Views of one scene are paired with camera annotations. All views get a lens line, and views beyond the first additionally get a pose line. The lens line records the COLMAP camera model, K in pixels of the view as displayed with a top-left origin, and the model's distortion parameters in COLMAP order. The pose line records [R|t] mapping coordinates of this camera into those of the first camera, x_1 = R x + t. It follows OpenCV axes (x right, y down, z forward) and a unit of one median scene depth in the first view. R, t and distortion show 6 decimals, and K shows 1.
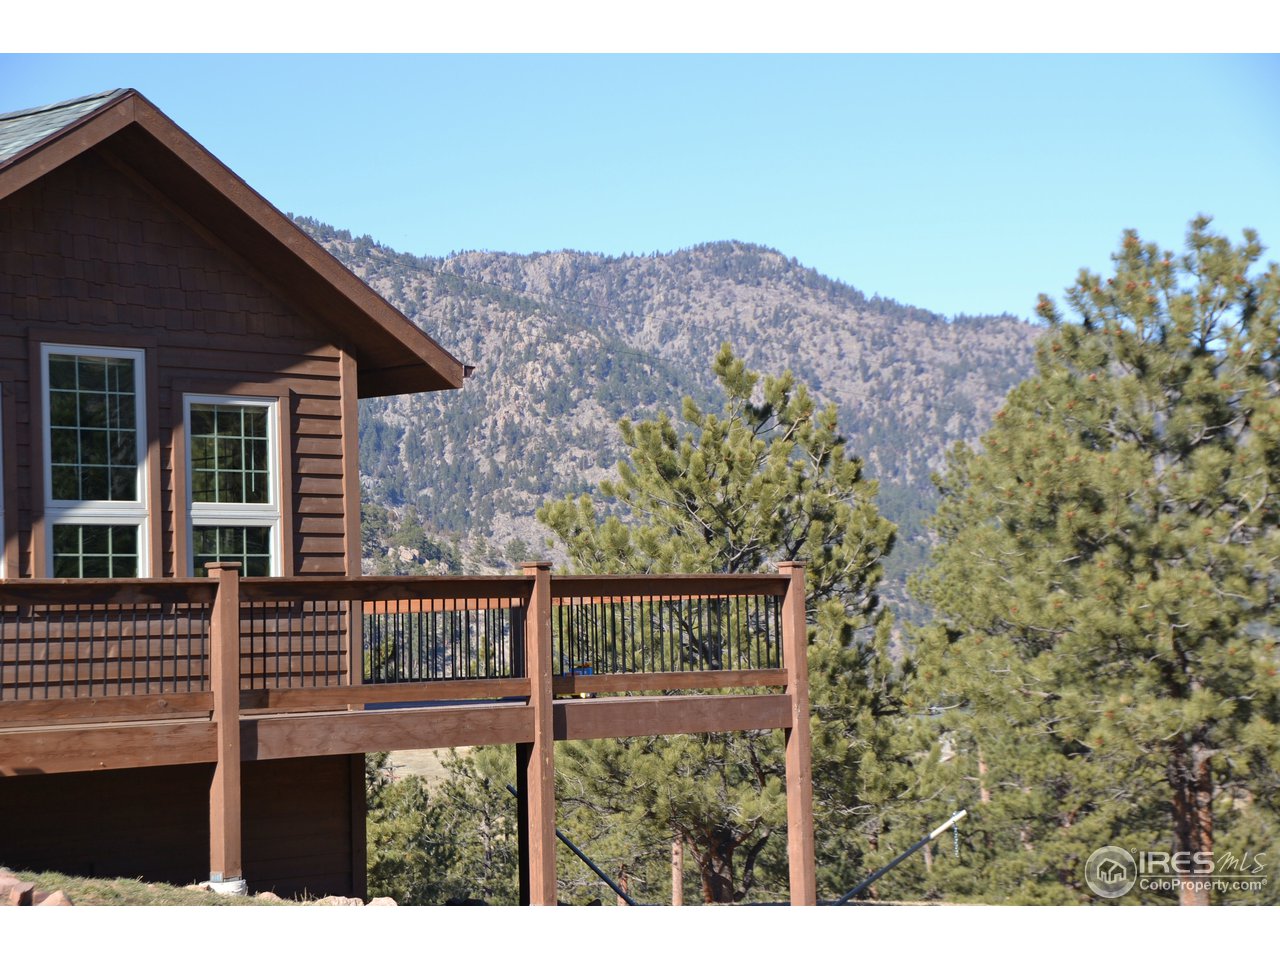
lens RADIAL K [[3183.0, 0, 640.0], [0, 3183.0, 480.0], [0, 0, 1]] dist [0.410439, -0.215462]
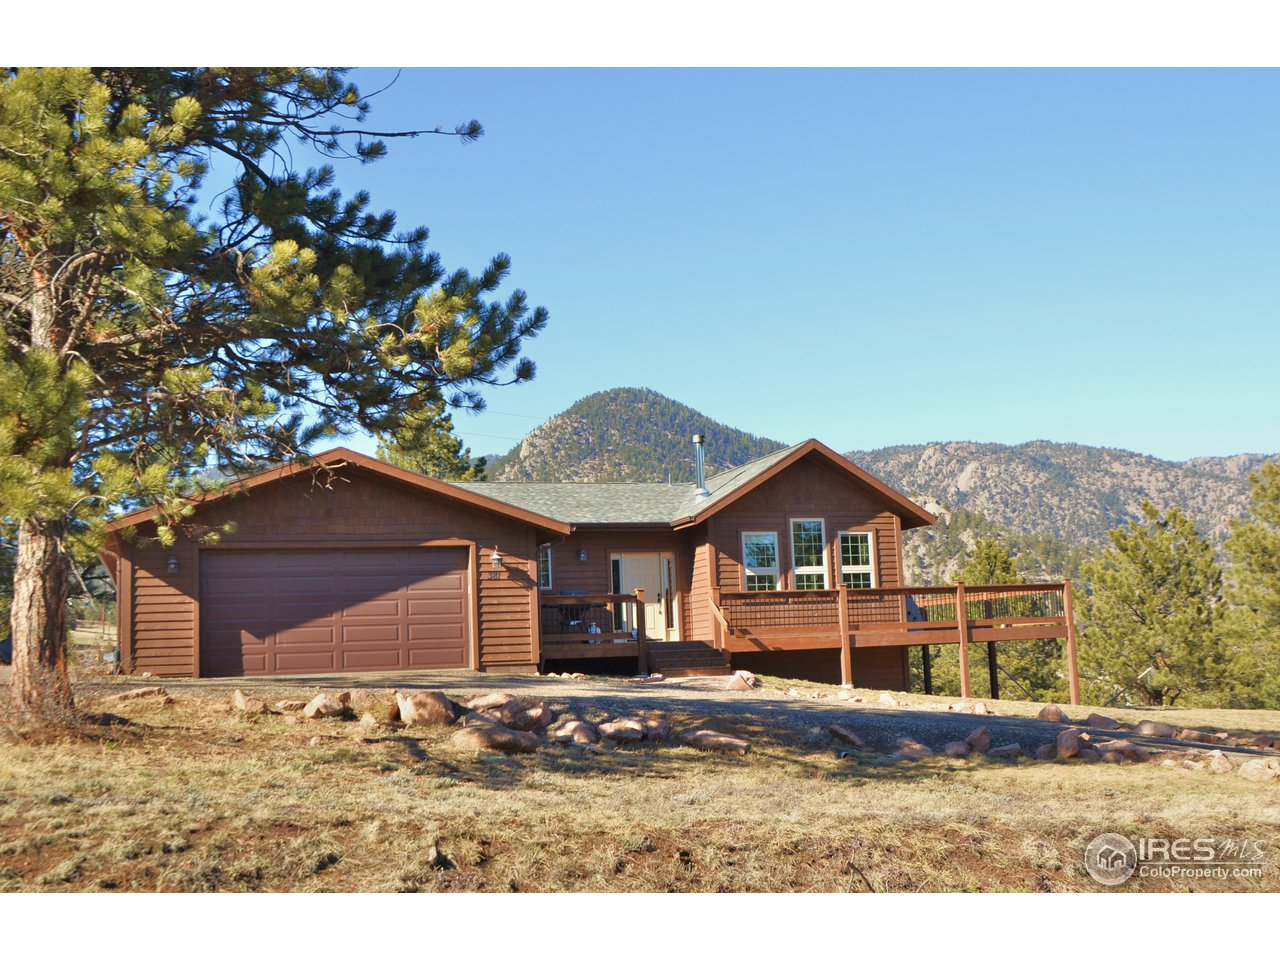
lens RADIAL K [[1448.1, 0, 640.0], [0, 1448.1, 480.0], [0, 0, 1]] dist [-0.007436, -0.000299]
pose [[0.872695, -0.071872, -0.482948, 0.366719], [0.040242, 0.996329, -0.075554, 0.021714], [0.486605, 0.046501, 0.872384, -0.322008]]
